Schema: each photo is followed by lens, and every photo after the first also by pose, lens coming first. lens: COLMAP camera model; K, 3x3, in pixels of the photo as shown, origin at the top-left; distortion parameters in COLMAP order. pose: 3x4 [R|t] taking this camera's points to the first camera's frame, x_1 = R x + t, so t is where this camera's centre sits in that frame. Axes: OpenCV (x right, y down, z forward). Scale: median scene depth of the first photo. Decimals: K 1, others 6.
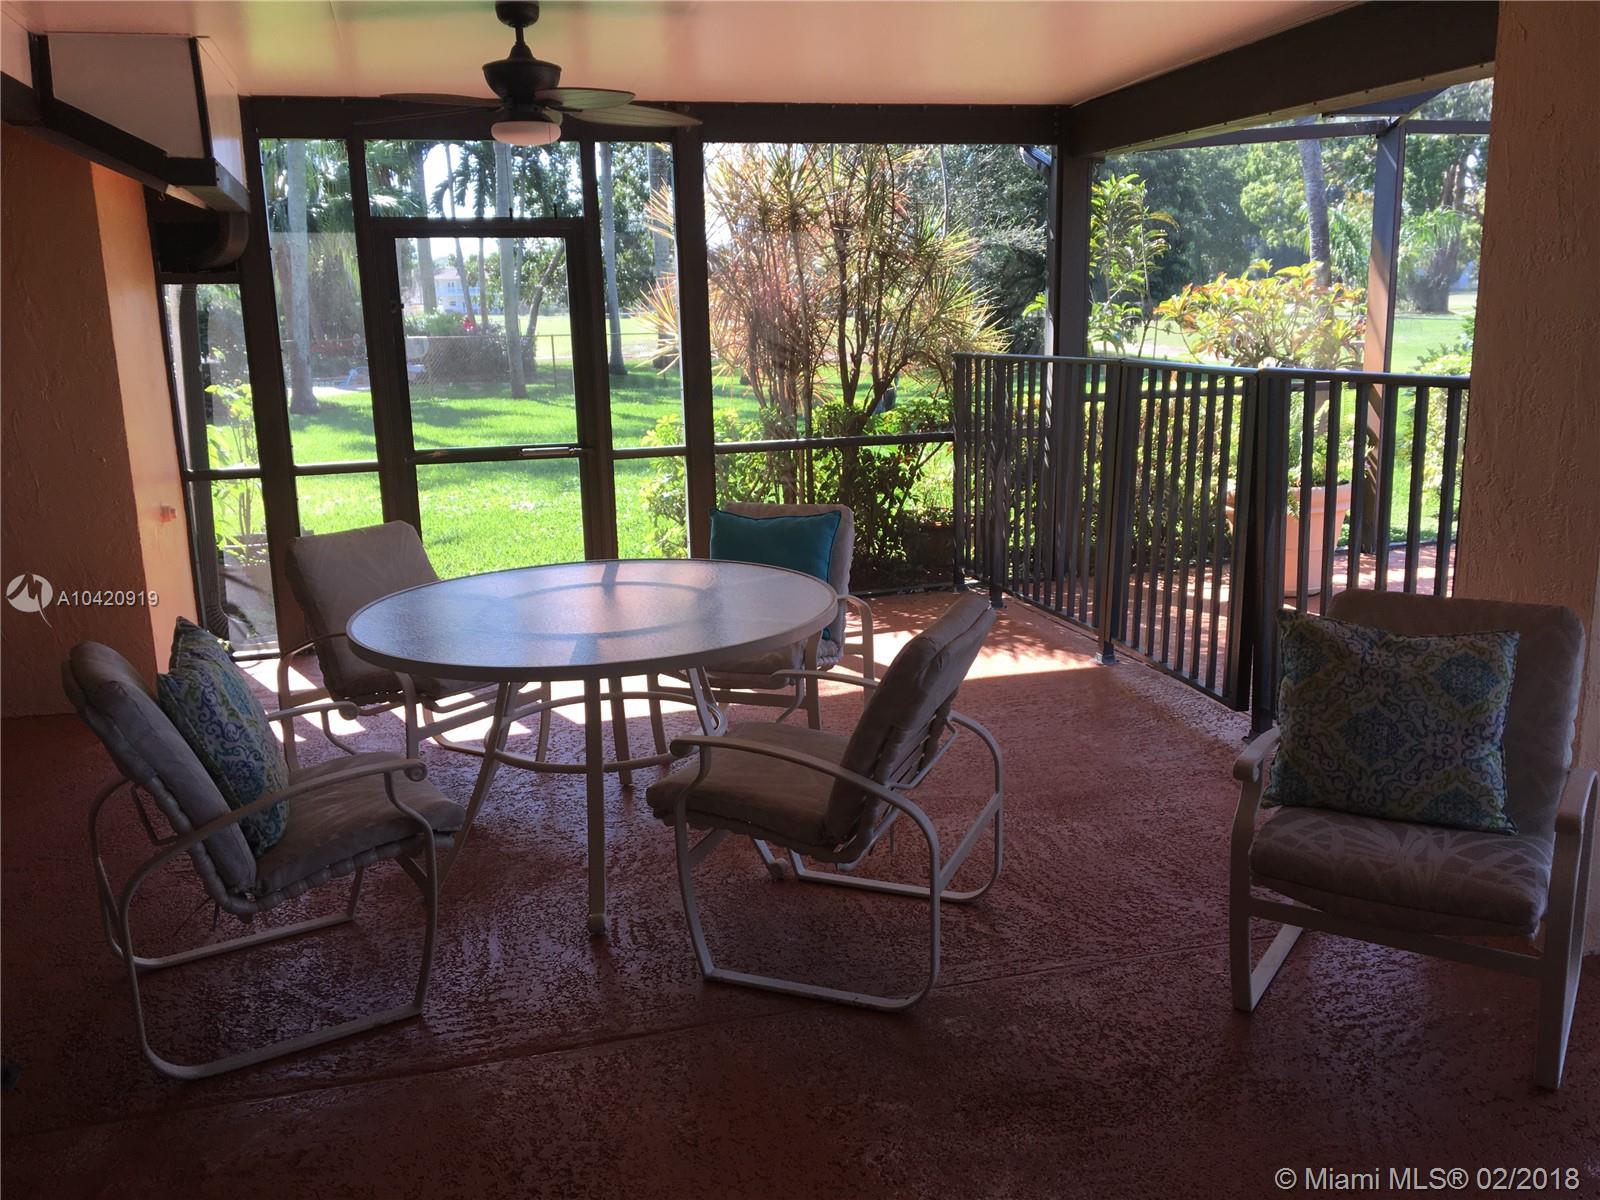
lens RADIAL K [[1339.4, 0, 800.0], [0, 1339.4, 600.0], [0, 0, 1]] dist [0.102783, -0.168302]
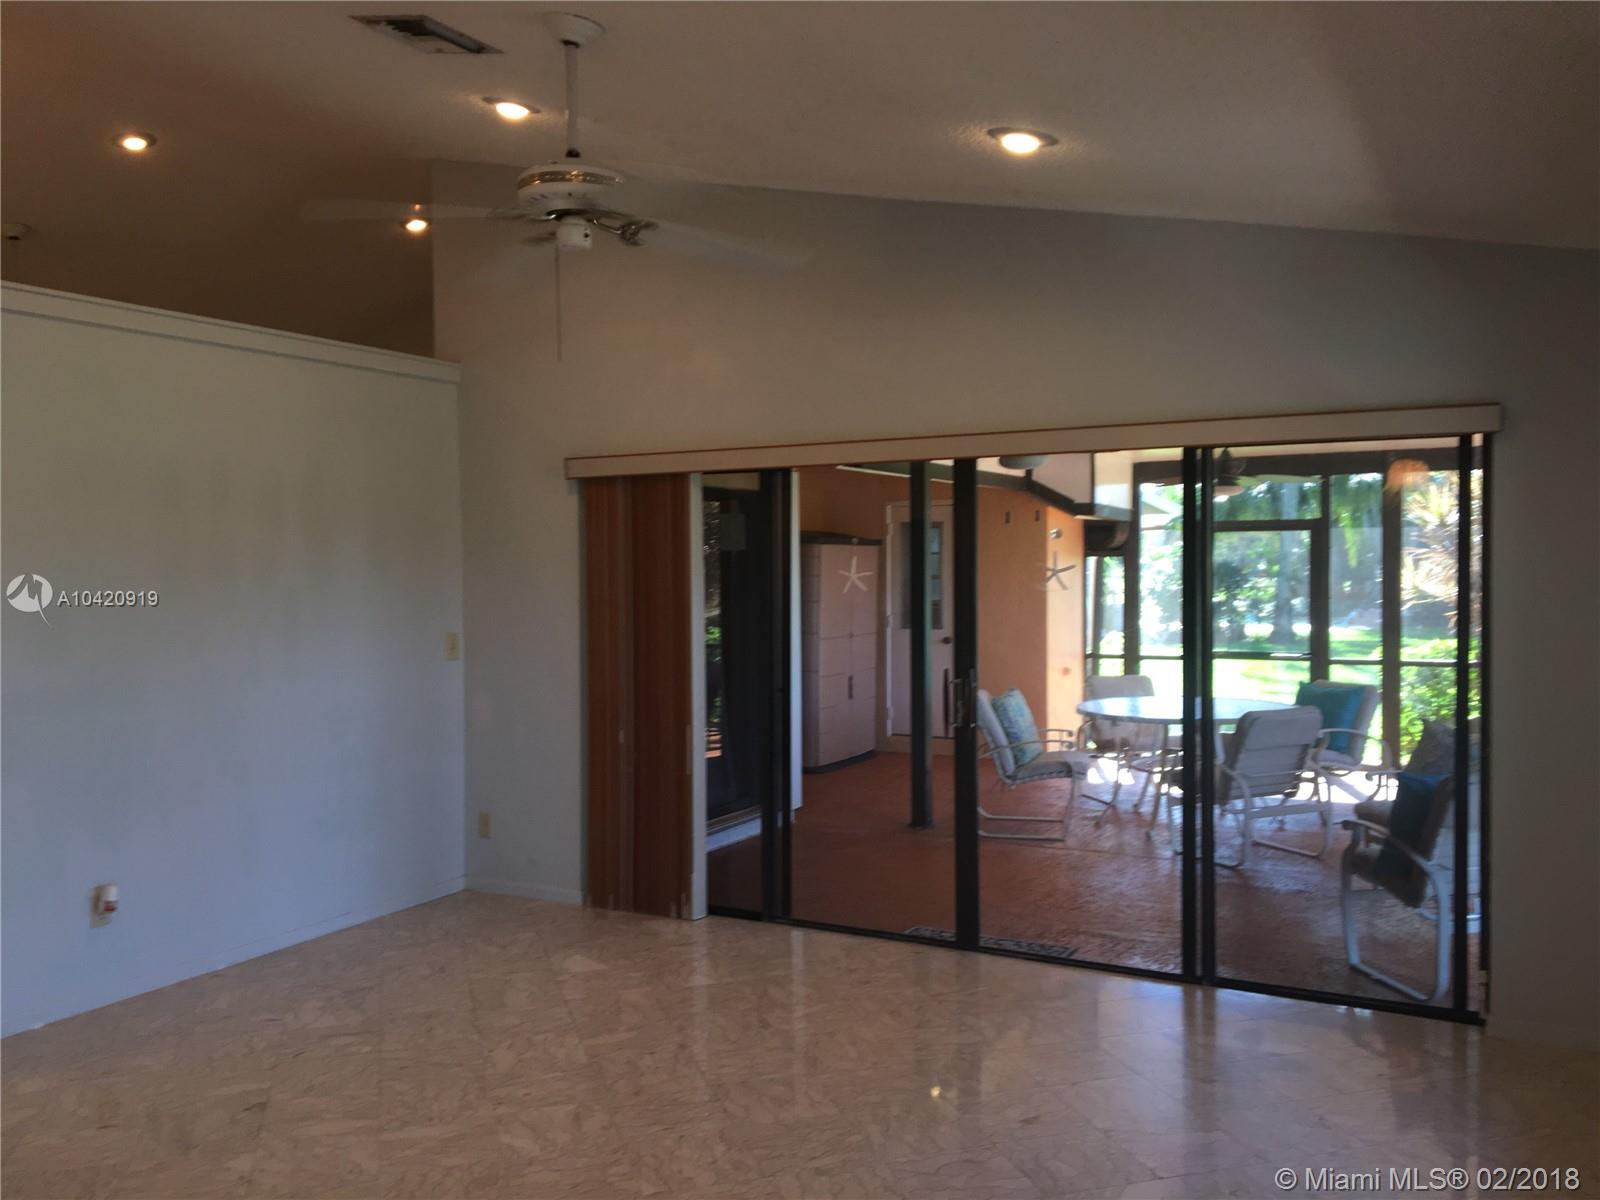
lens RADIAL K [[1339.4, 0, 800.0], [0, 1339.4, 600.0], [0, 0, 1]] dist [0.102783, -0.168302]
pose [[0.735642, -0.018408, -0.677121, 0.584098], [-0.077204, 0.990838, -0.110813, 0.077635], [0.672957, 0.133796, 0.727481, -0.732216]]
